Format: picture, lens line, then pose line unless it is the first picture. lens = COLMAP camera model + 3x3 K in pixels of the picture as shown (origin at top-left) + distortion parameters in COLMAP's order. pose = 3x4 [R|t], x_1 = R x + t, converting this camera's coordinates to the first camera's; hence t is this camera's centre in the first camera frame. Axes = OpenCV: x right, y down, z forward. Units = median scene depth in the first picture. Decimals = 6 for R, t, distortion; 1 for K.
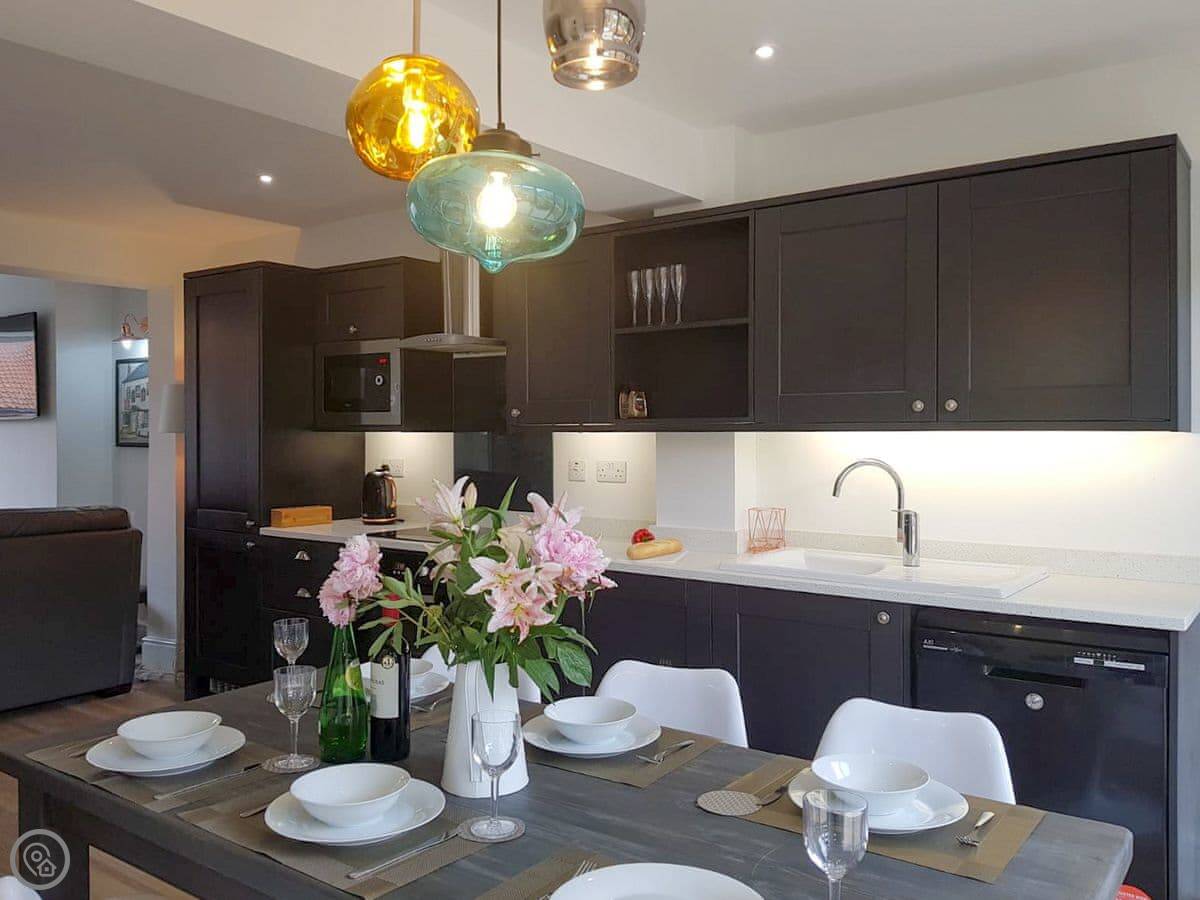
lens RADIAL K [[964.1, 0, 597.6], [0, 964.1, 428.4], [0, 0, 1]] dist [0.047657, -0.103642]
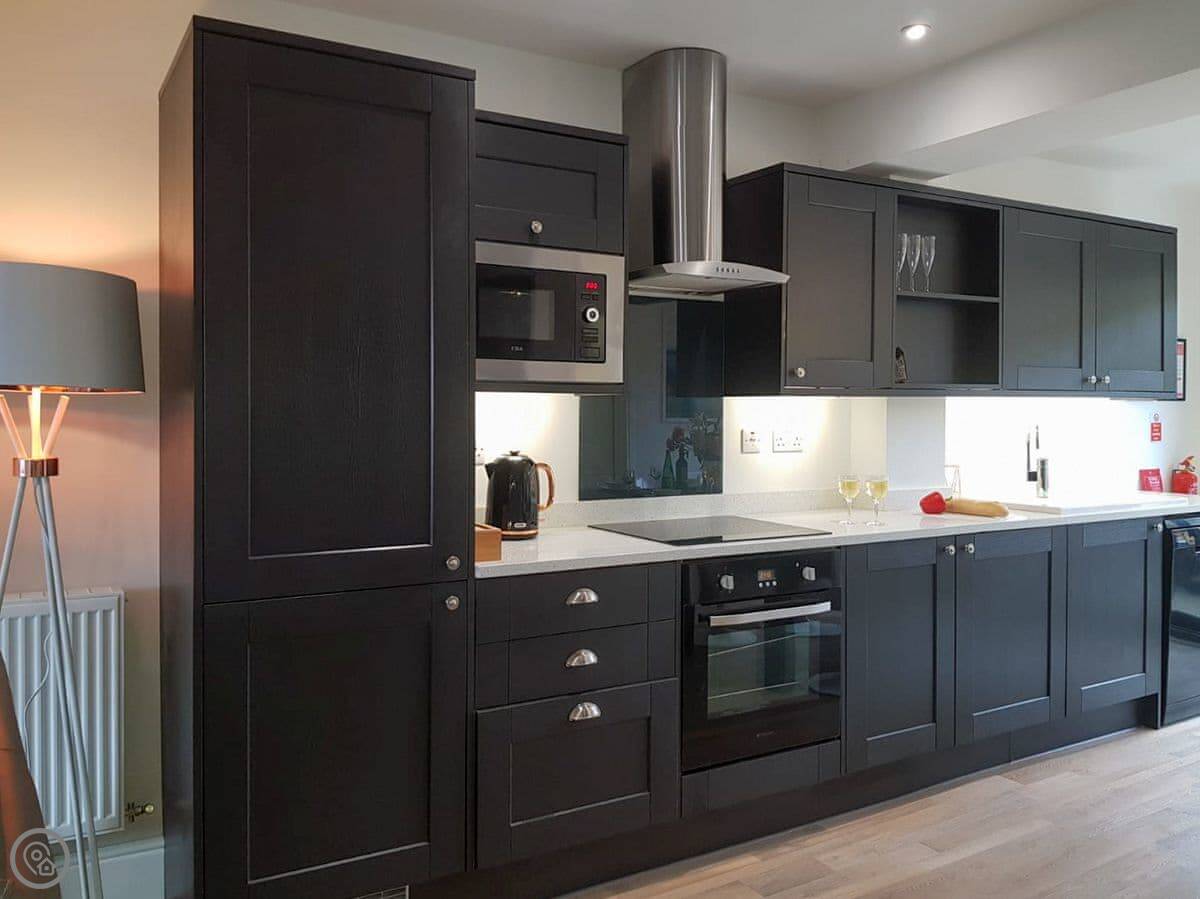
lens RADIAL K [[964.1, 0, 597.6], [0, 964.1, 427.9], [0, 0, 1]] dist [0.047657, -0.103642]
pose [[0.403335, -0.013414, 0.914954, -0.826417], [0.000077, 0.999893, 0.014625, 0.017583], [-0.915052, -0.005828, 0.403293, 0.731888]]
